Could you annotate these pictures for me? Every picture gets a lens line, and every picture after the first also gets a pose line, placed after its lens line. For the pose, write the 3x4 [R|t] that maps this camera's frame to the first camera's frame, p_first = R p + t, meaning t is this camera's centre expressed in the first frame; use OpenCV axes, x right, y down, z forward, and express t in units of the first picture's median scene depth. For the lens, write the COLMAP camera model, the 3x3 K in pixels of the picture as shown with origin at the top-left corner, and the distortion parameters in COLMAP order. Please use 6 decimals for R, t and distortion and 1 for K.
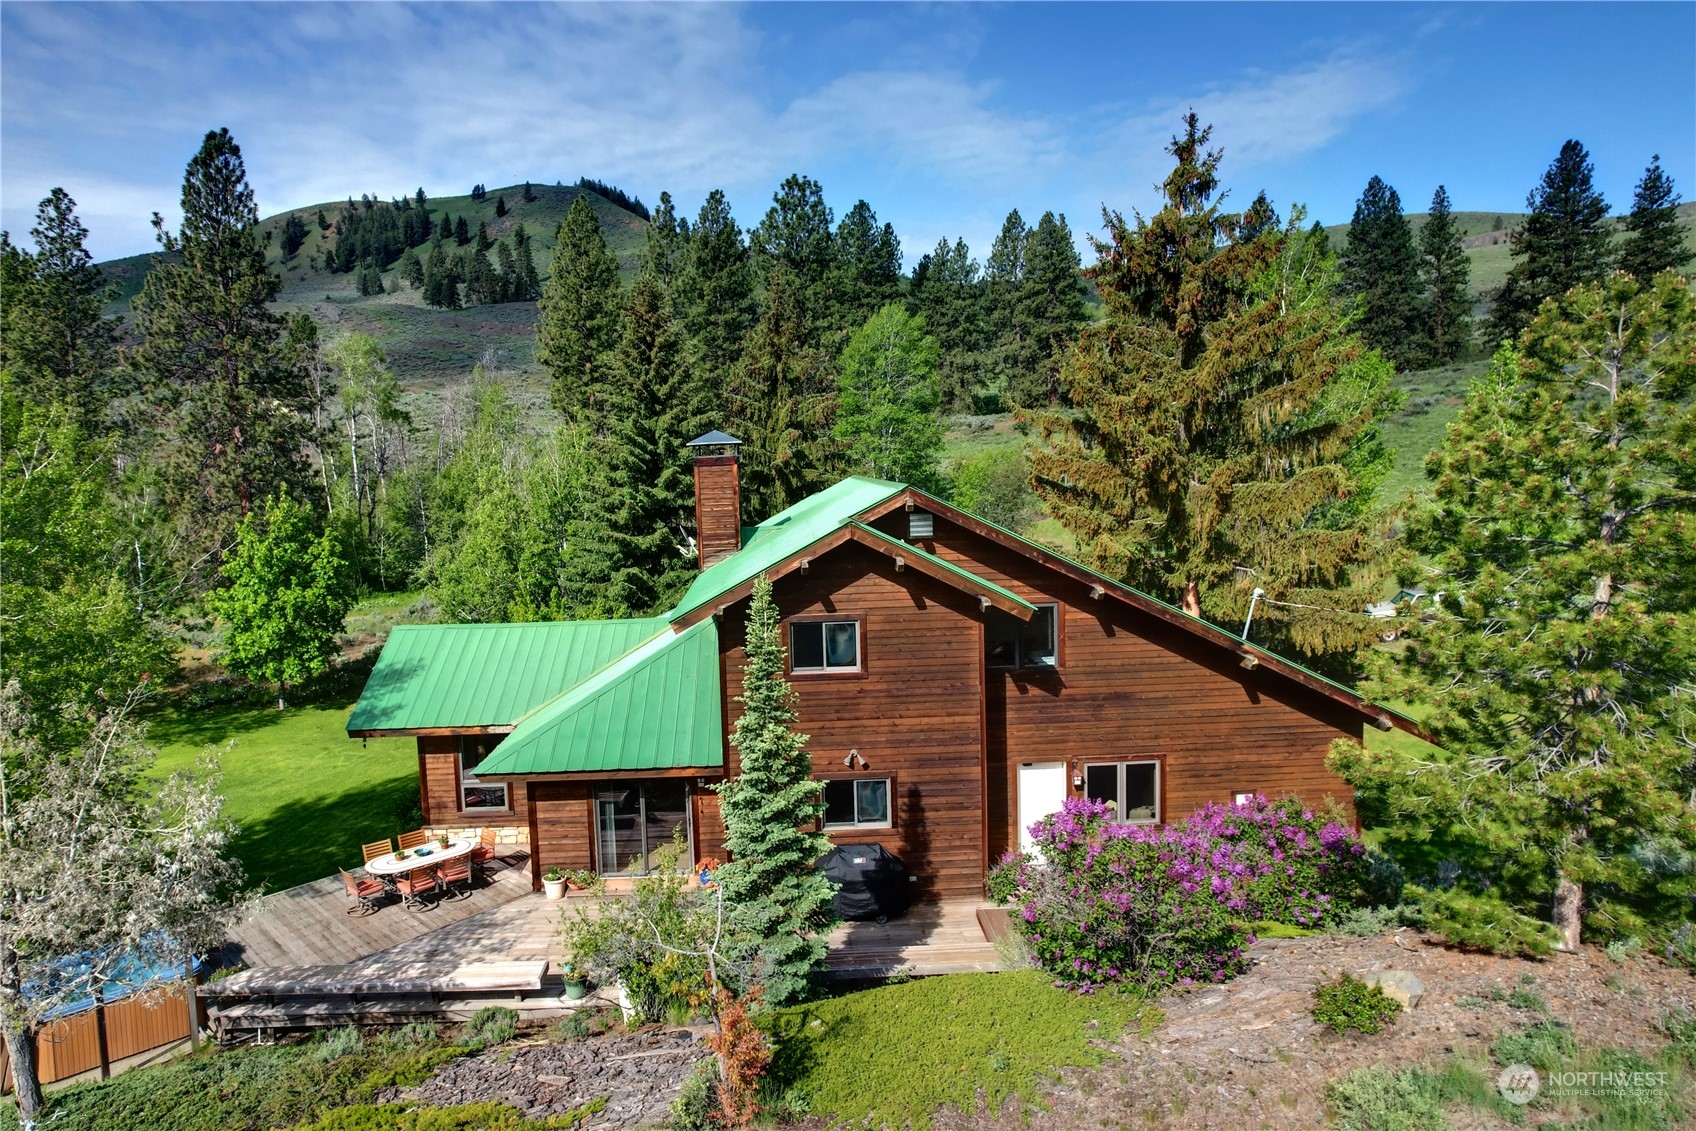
lens RADIAL K [[1092.7, 0, 848.0], [0, 1092.7, 565.5], [0, 0, 1]] dist [-0.054668, 0.030341]
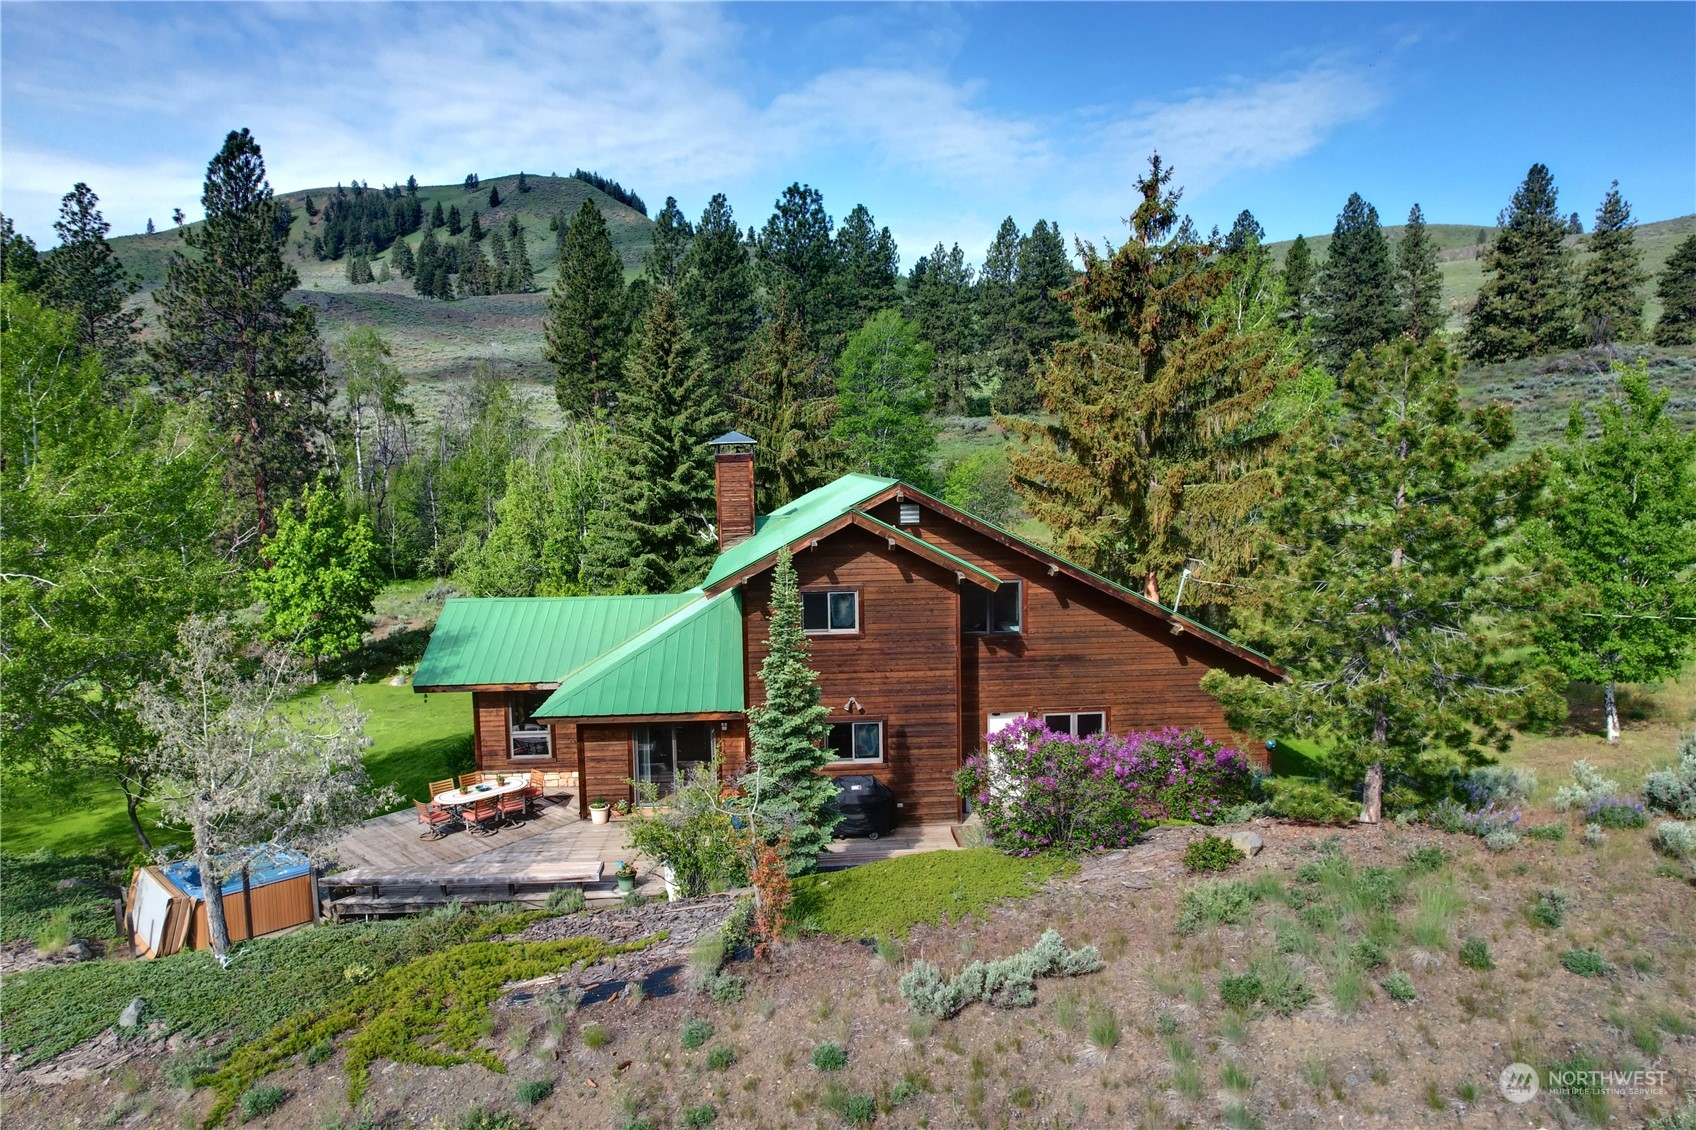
lens RADIAL K [[1111.5, 0, 901.1], [0, 1111.5, 574.3], [0, 0, 1]] dist [-0.037892, 0.003189]
pose [[0.998498, 0.009791, 0.053913, -0.004343], [-0.010171, 0.999925, 0.006789, 0.011781], [-0.053842, -0.007327, 0.998523, -0.122922]]
